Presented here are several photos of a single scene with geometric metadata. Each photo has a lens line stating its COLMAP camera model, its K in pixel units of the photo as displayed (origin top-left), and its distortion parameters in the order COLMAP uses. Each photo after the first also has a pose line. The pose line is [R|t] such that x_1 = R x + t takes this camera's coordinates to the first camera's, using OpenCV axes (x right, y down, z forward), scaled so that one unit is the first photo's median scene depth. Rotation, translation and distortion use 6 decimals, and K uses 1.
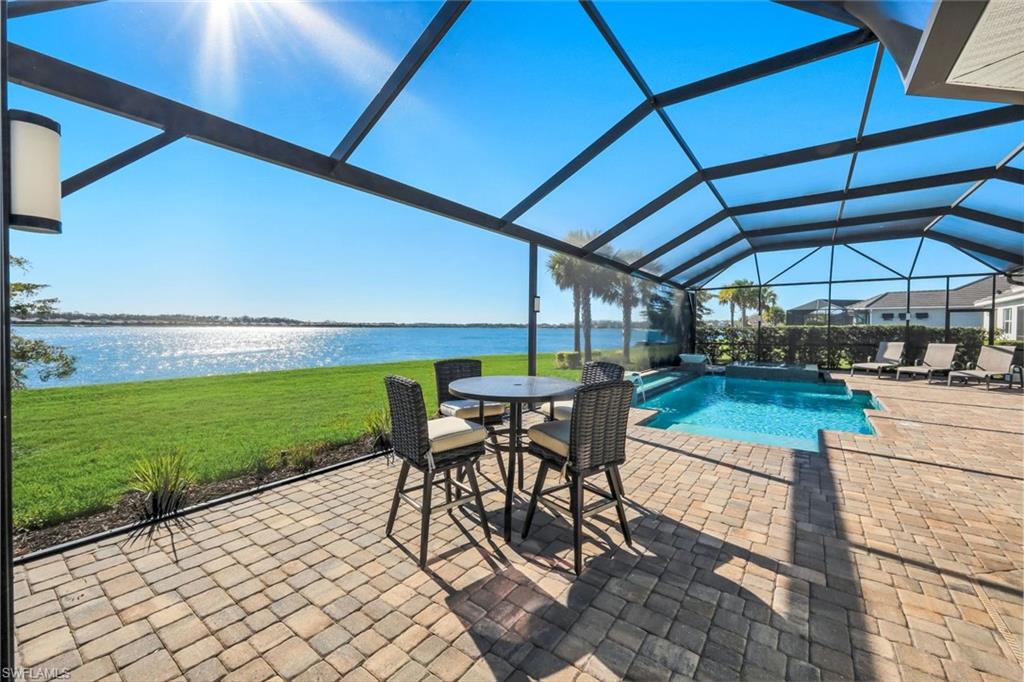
lens RADIAL K [[420.1, 0, 512.0], [0, 420.1, 341.0], [0, 0, 1]] dist [0.000893, 0.000050]
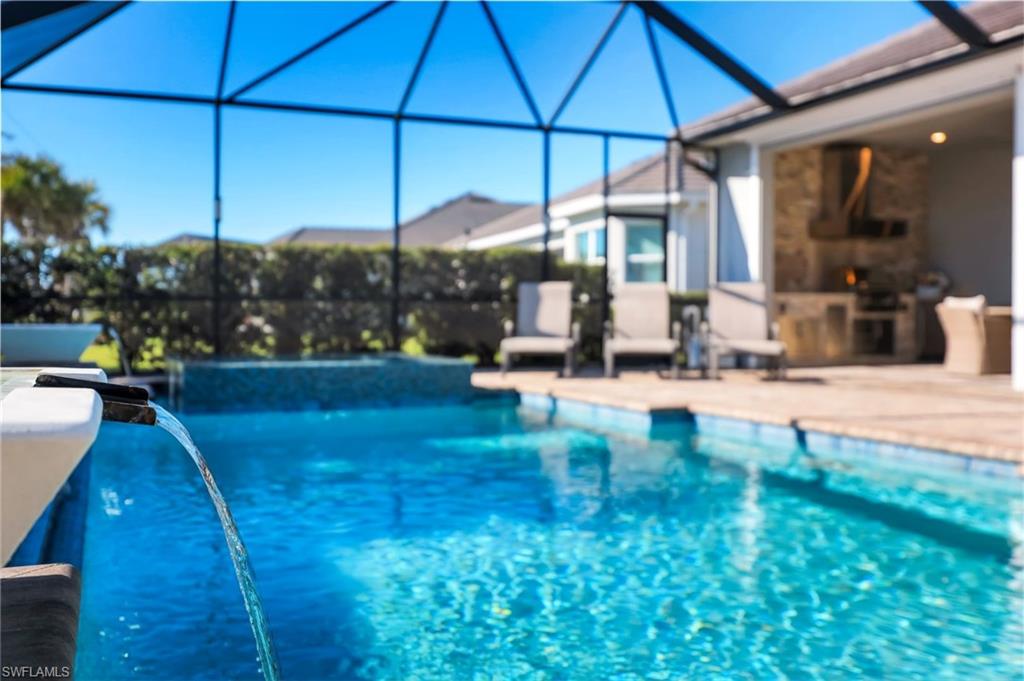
lens RADIAL K [[970.6, 0, 532.0], [0, 970.6, 338.8], [0, 0, 1]] dist [-0.003973, -0.000777]
pose [[0.515970, -0.022952, 0.856299, 0.125920], [0.028400, 0.999550, 0.009680, 0.040839], [-0.856136, 0.019324, 0.516389, 0.510149]]
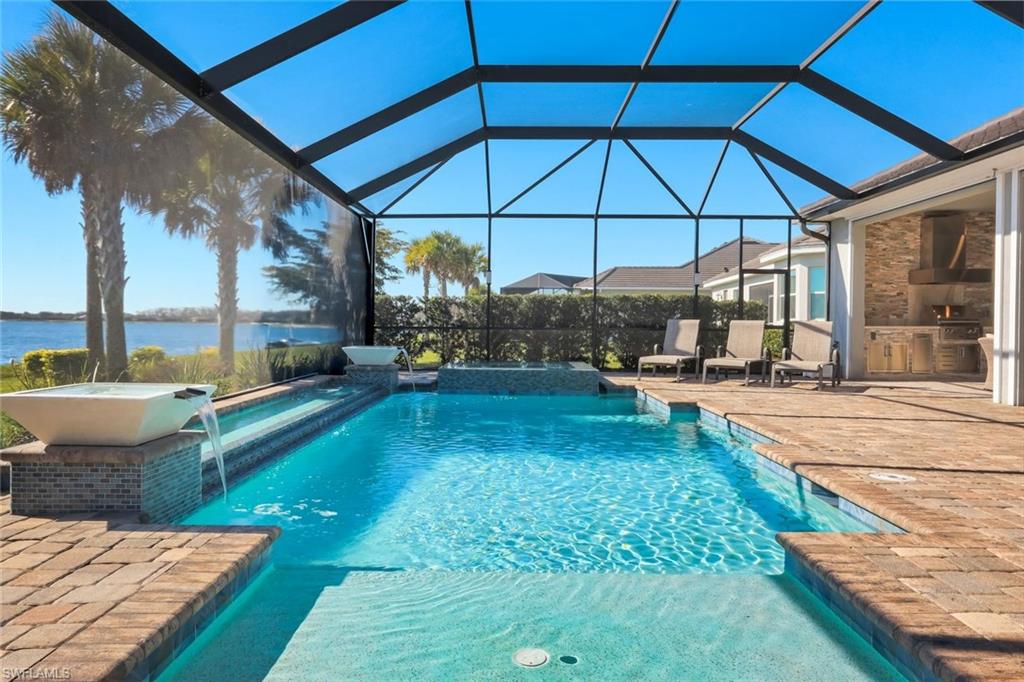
lens RADIAL K [[707.1, 0, 512.0], [0, 707.1, 341.0], [0, 0, 1]] dist [-0.003084, 0.000747]
pose [[0.816902, -0.010133, 0.576688, 0.118417], [0.012948, 0.999916, -0.000773, 0.028327], [-0.576631, 0.008098, 0.816964, 0.299547]]
